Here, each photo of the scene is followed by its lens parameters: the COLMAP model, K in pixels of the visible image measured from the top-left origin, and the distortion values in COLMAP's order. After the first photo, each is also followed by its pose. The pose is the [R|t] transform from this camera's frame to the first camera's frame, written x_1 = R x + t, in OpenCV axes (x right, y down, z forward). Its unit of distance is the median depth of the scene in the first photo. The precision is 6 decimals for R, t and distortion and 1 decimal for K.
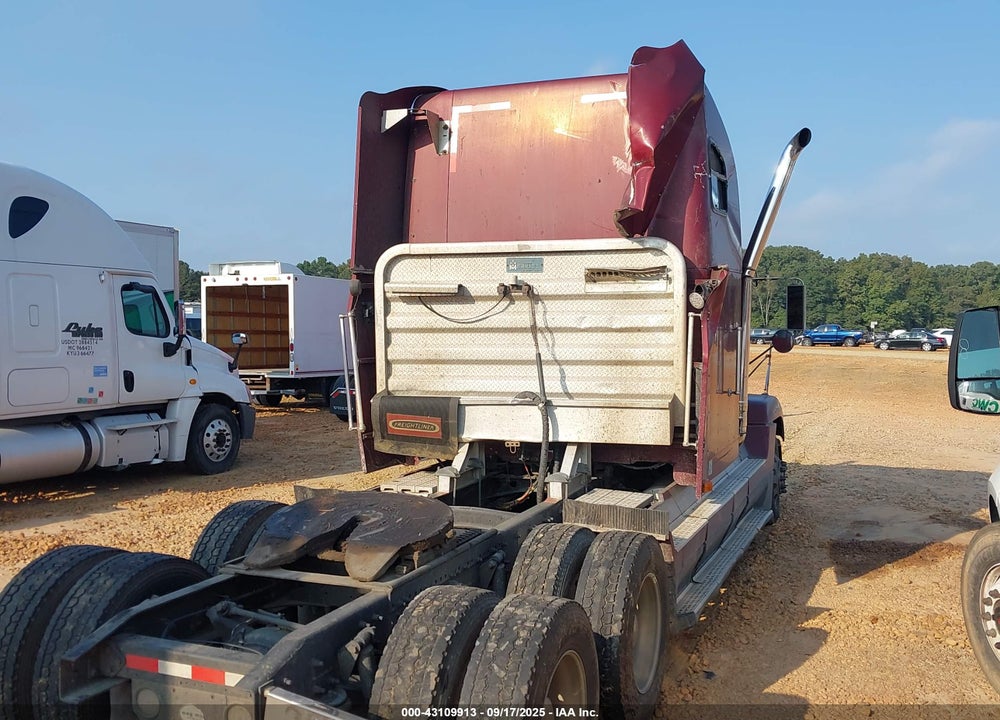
lens RADIAL K [[985.7, 0, 500.0], [0, 985.7, 360.0], [0, 0, 1]] dist [0.122575, -0.434115]
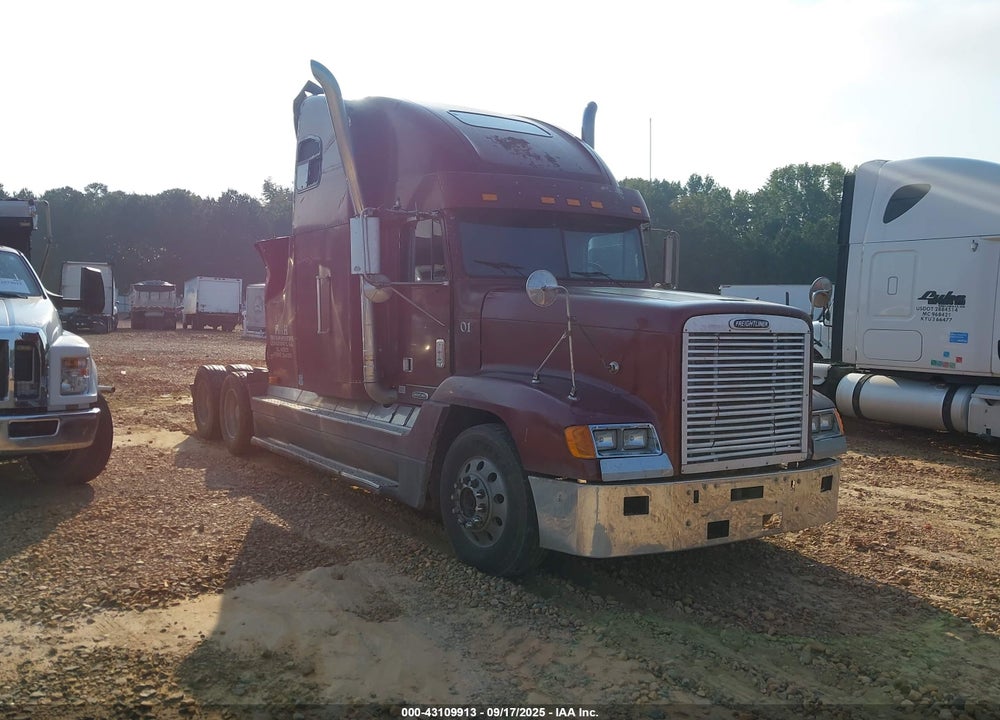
lens RADIAL K [[866.8, 0, 500.0], [0, 866.8, 360.0], [0, 0, 1]] dist [0.068998, -0.080238]
pose [[-0.572637, 0.033958, -0.819106, 1.077954], [-0.046540, 0.996184, 0.073836, -0.018286], [0.818487, 0.080402, -0.568871, 1.962571]]
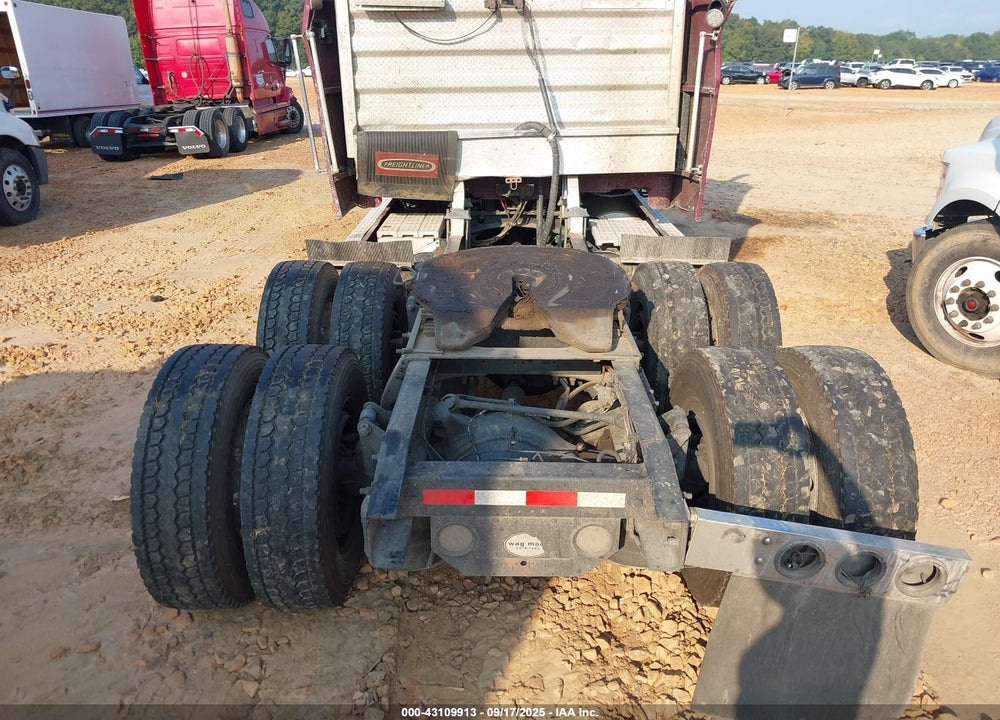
lens RADIAL K [[784.4, 0, 490.8], [0, 784.4, 380.0], [0, 0, 1]] dist [0.014875, -0.003068]
pose [[0.933926, -0.136384, 0.330427, -0.280271], [0.015853, 0.939250, 0.342868, 0.005061], [-0.357115, -0.314975, 0.879352, 0.256497]]
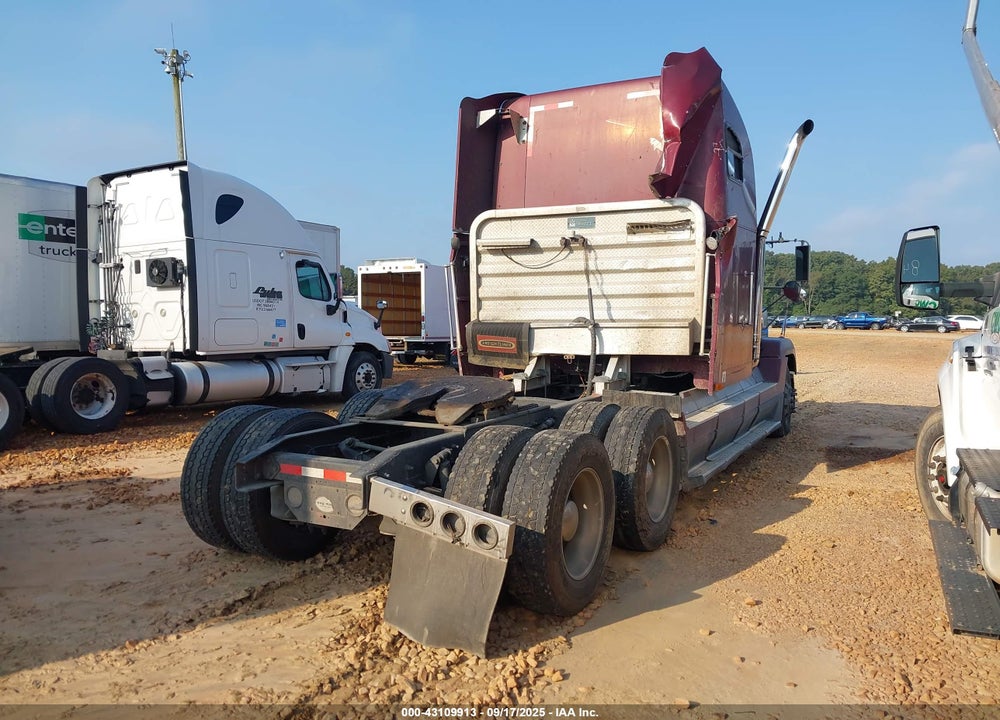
lens RADIAL K [[766.1, 0, 489.2], [0, 766.1, 361.6], [0, 0, 1]] dist [0.124368, -0.364668]
pose [[0.991650, 0.009155, -0.128631, 0.037024], [-0.006103, 0.999691, 0.024106, 0.064686], [0.128812, -0.023120, 0.991399, -0.040975]]
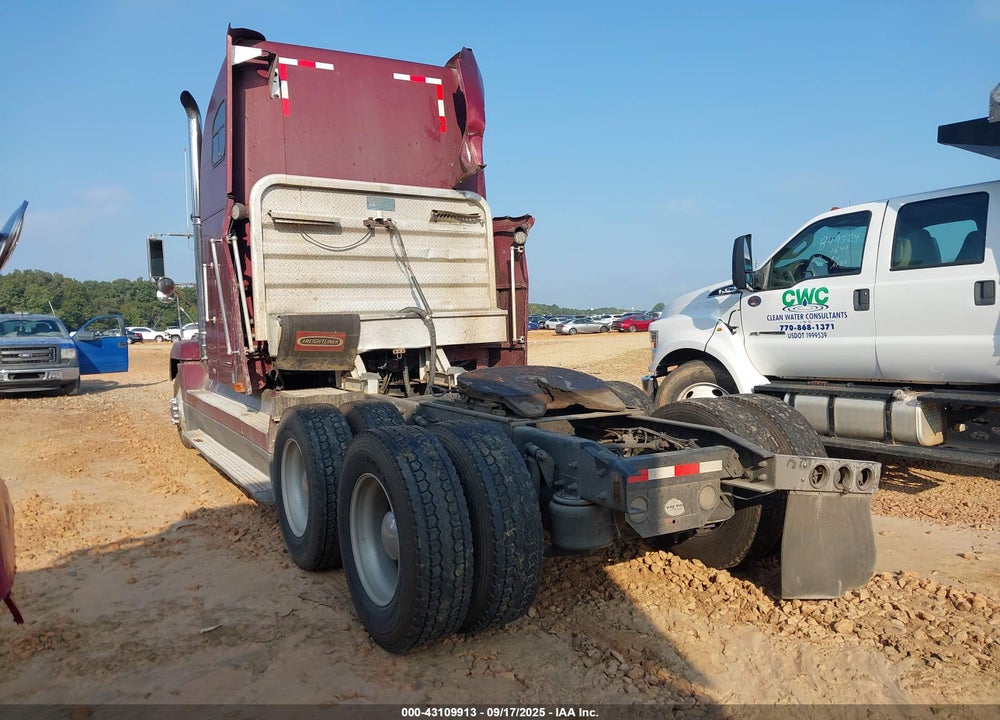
lens RADIAL K [[780.6, 0, 500.0], [0, 780.6, 360.0], [0, 0, 1]] dist [0.081945, -0.157794]
pose [[0.626588, -0.060168, 0.777024, -0.630912], [0.056741, 0.997891, 0.031515, 0.070071], [-0.777282, 0.024342, 0.628681, 0.290409]]
